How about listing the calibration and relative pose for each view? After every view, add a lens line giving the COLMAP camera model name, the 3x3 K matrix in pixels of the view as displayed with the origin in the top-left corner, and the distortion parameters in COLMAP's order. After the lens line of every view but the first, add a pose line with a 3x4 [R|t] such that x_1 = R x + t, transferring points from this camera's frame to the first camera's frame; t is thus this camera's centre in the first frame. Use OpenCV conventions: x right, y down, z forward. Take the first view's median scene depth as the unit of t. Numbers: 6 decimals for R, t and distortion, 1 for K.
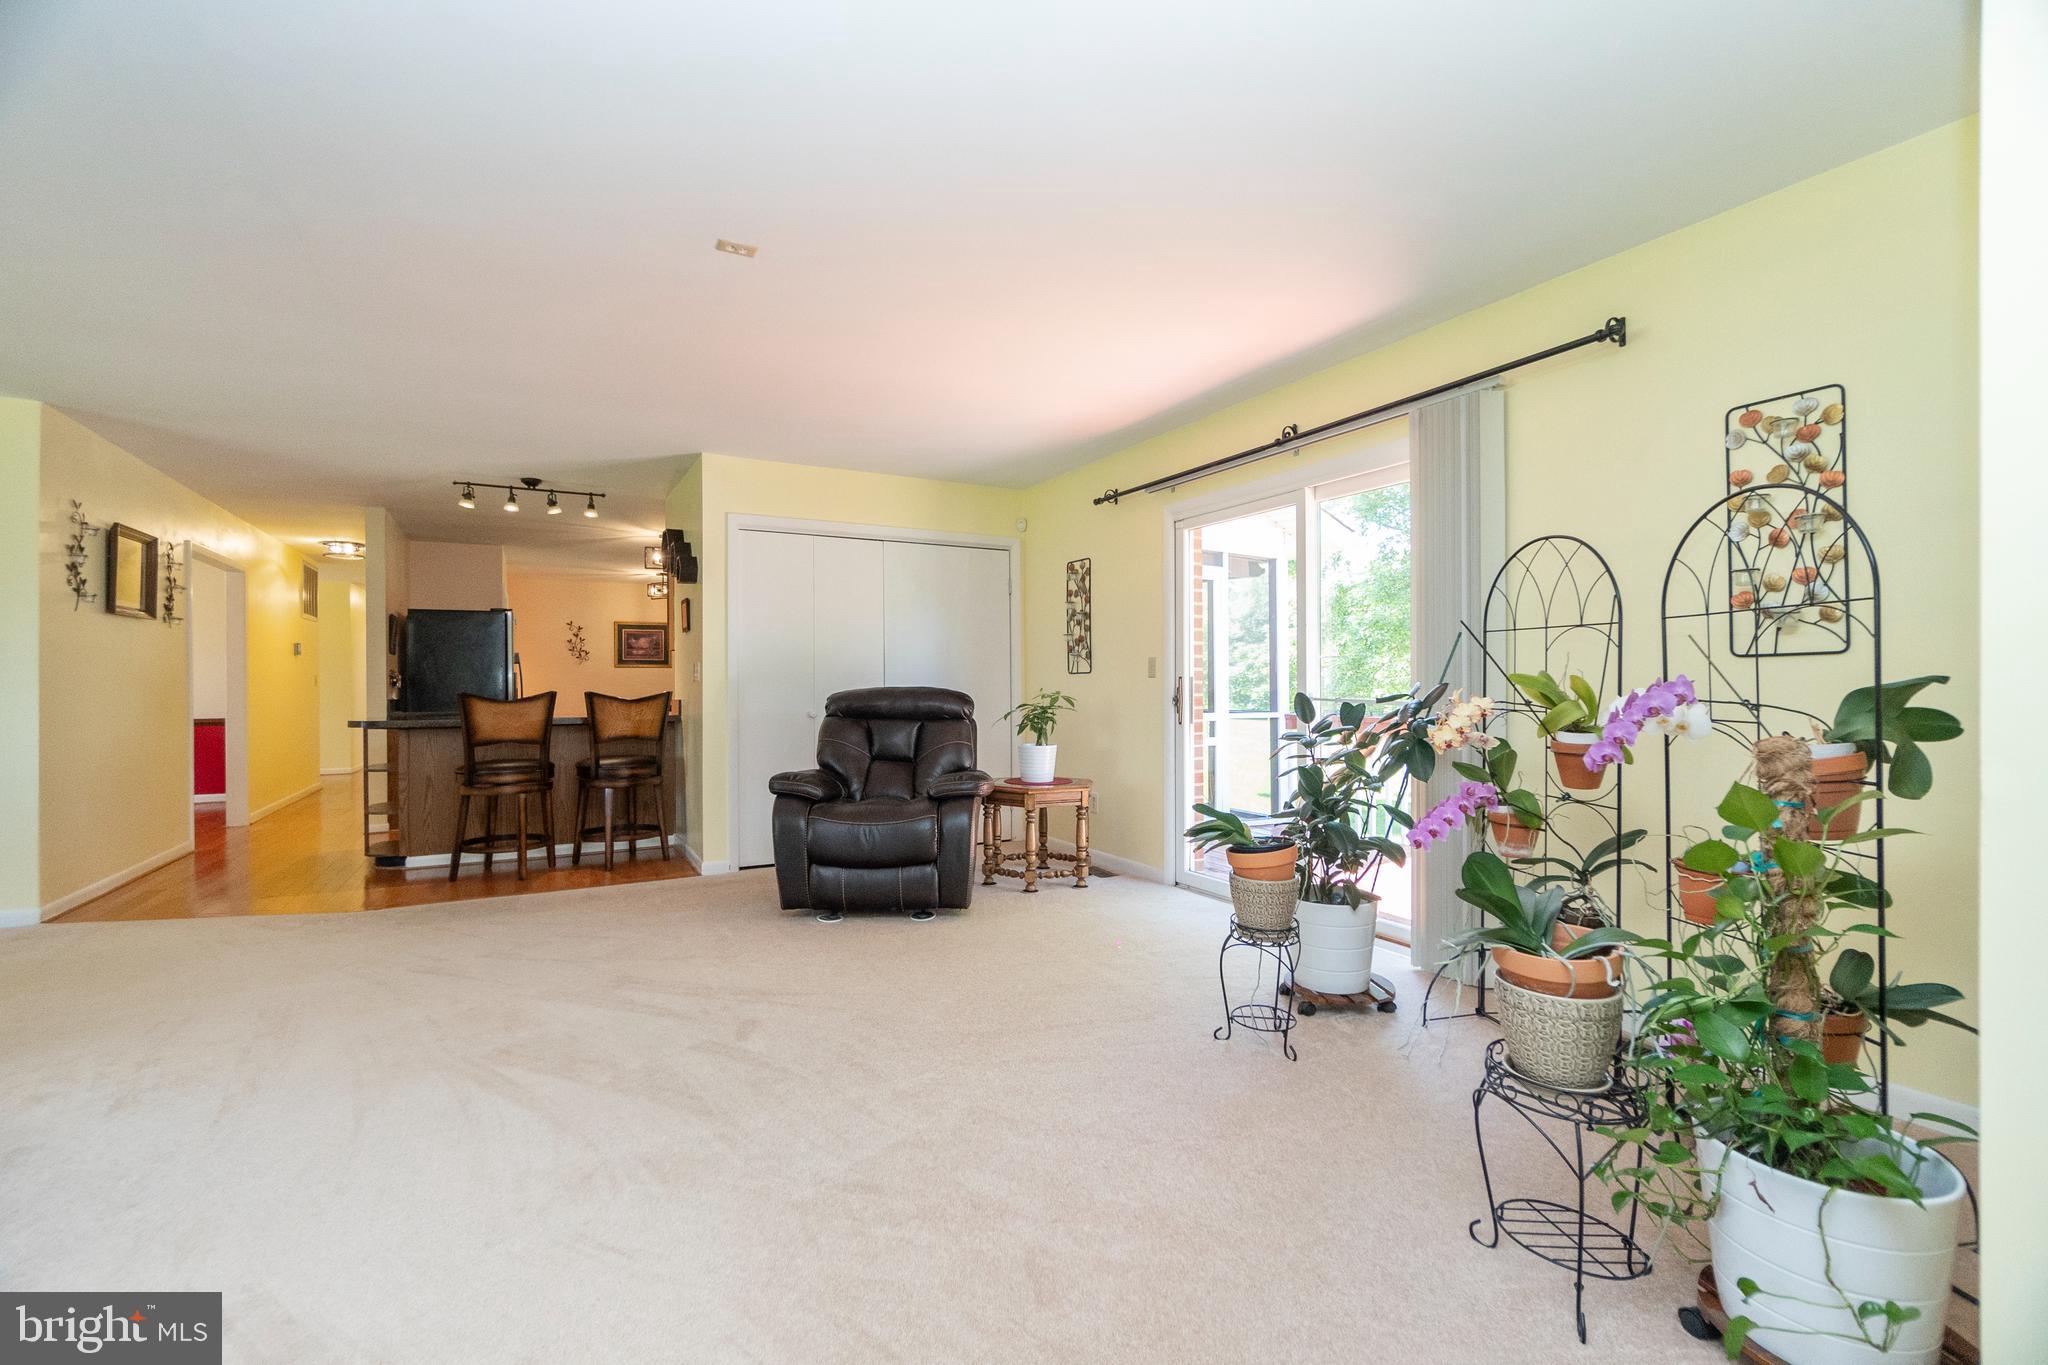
lens RADIAL K [[886.3, 0, 1028.6], [0, 886.3, 685.8], [0, 0, 1]] dist [-0.001202, 0.000073]
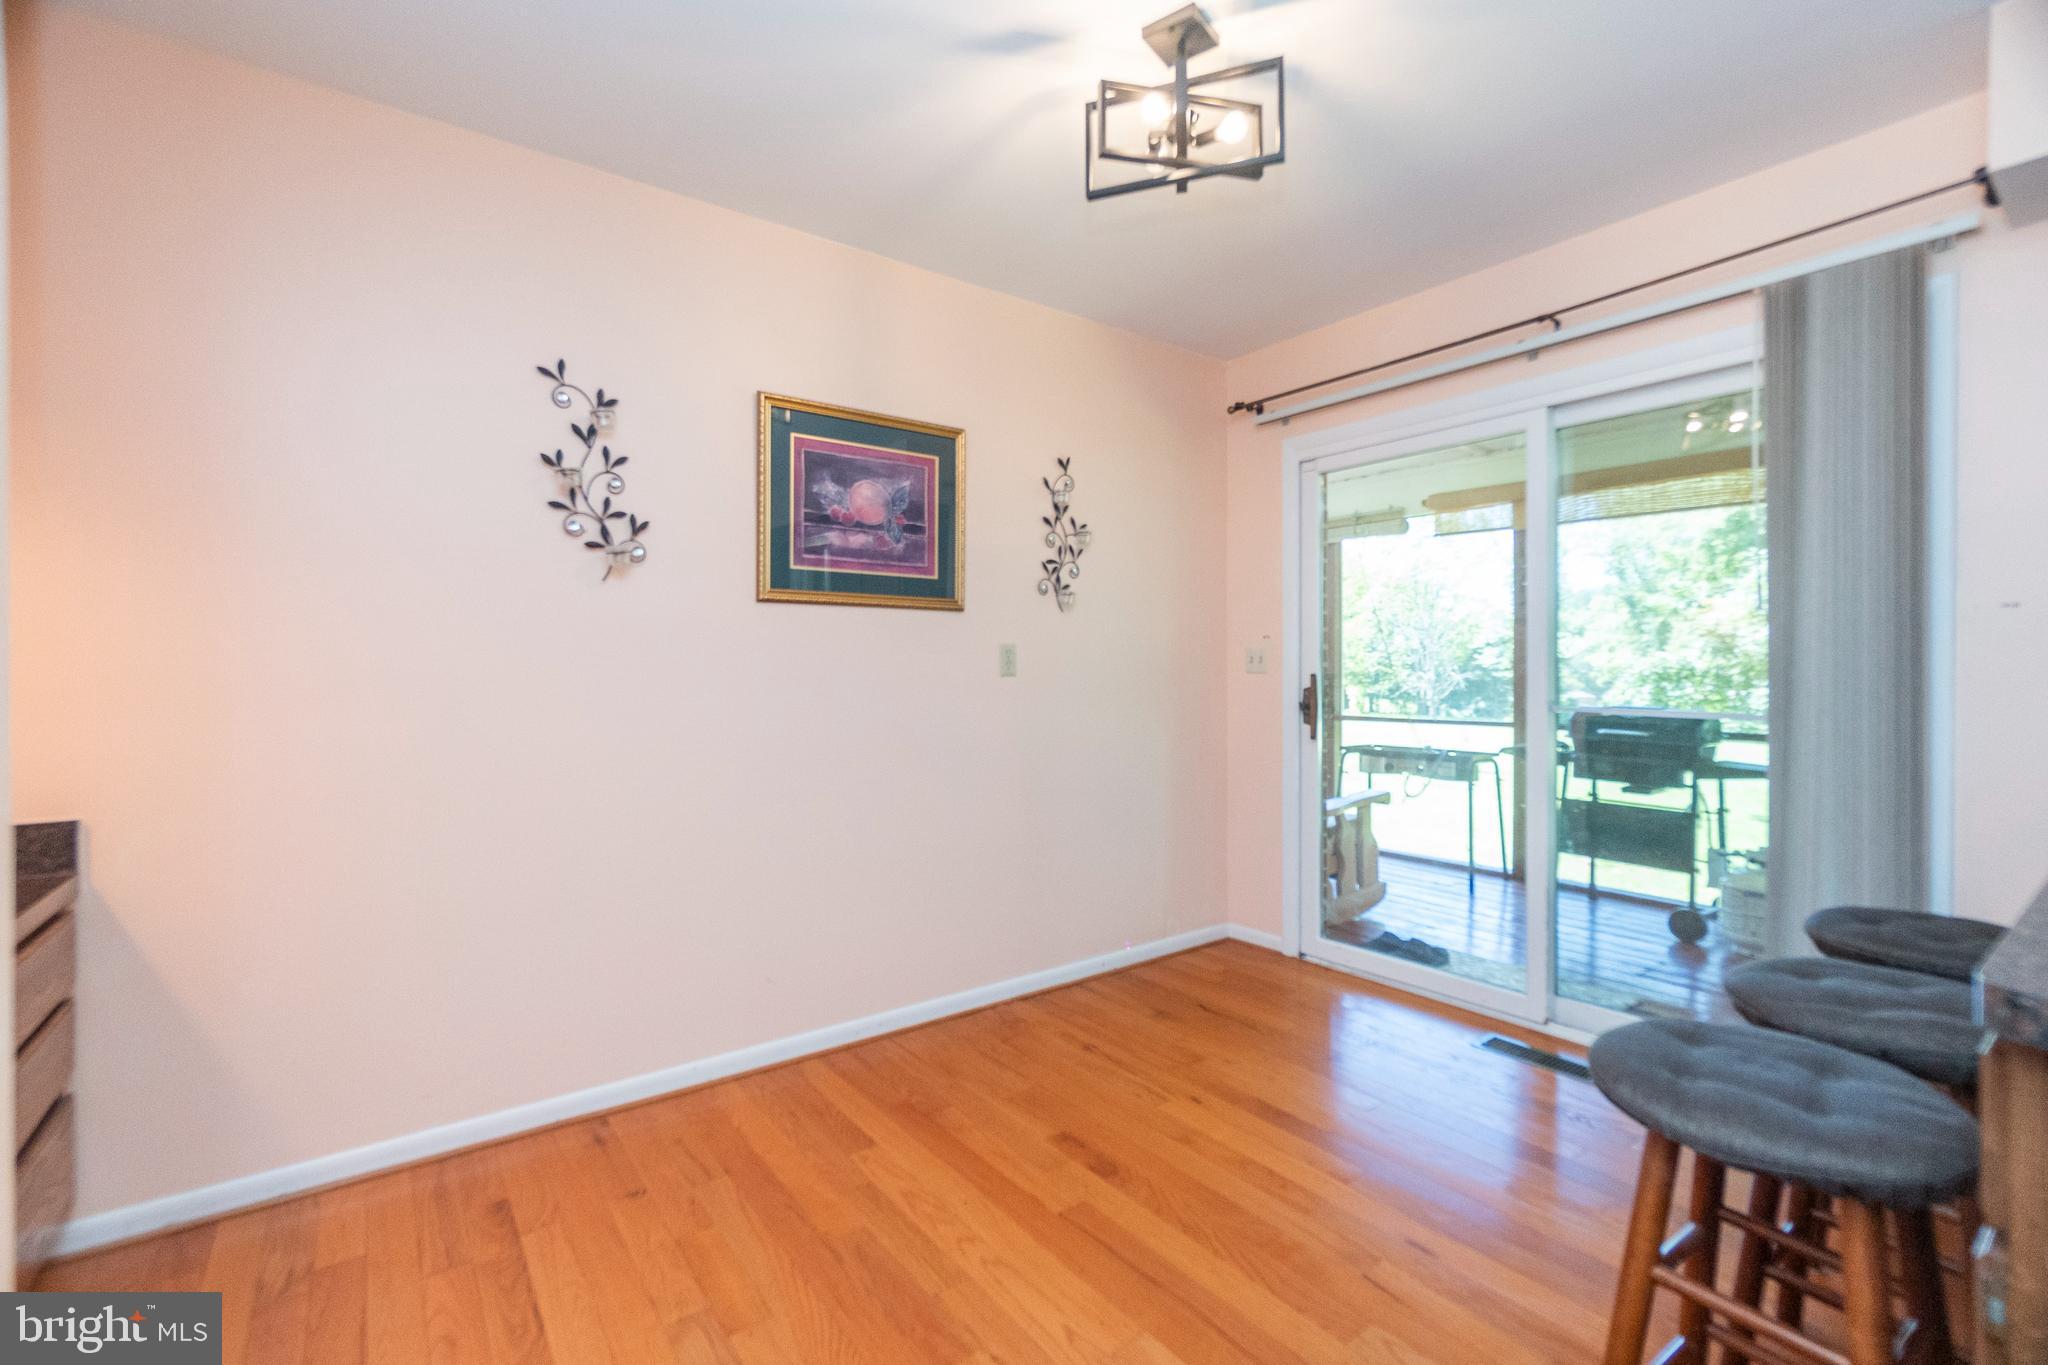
lens RADIAL K [[886.3, 0, 1020.4], [0, 886.3, 674.0], [0, 0, 1]] dist [-0.001202, 0.000073]
pose [[0.991974, 0.000612, 0.126443, -0.846217], [-0.001249, 0.999987, 0.004961, -0.009432], [-0.126438, -0.005079, 0.991961, 1.526263]]
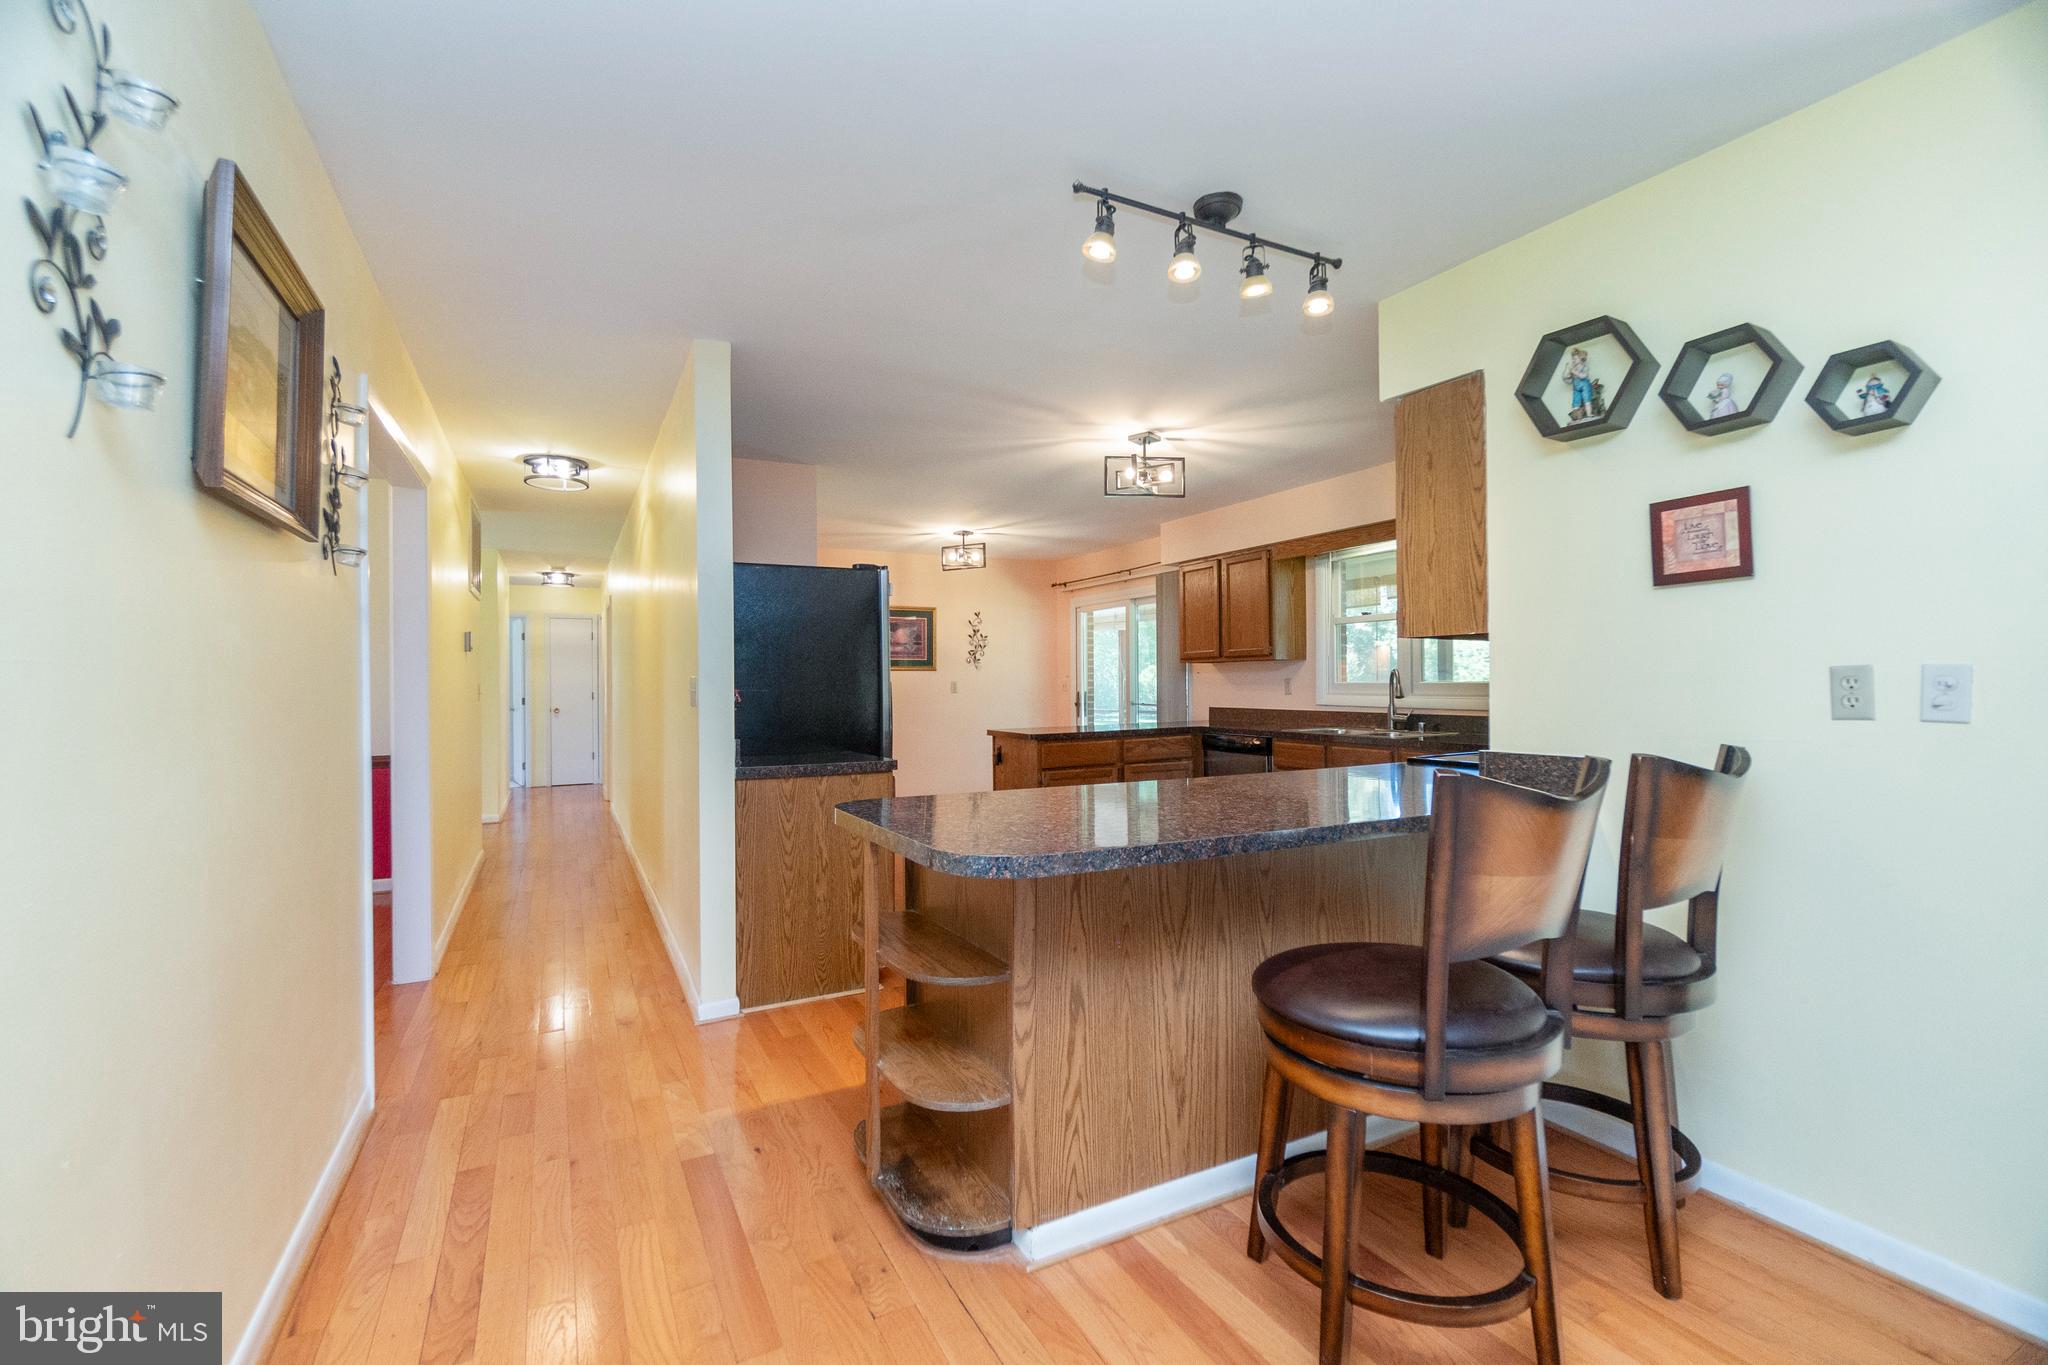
lens RADIAL K [[886.3, 0, 1025.7], [0, 886.3, 676.7], [0, 0, 1]] dist [-0.001202, 0.000073]
pose [[0.999674, -0.000528, -0.025521, -0.635808], [0.000243, 0.999938, -0.011146, -0.016050], [0.025525, 0.011136, 0.999612, 0.600460]]
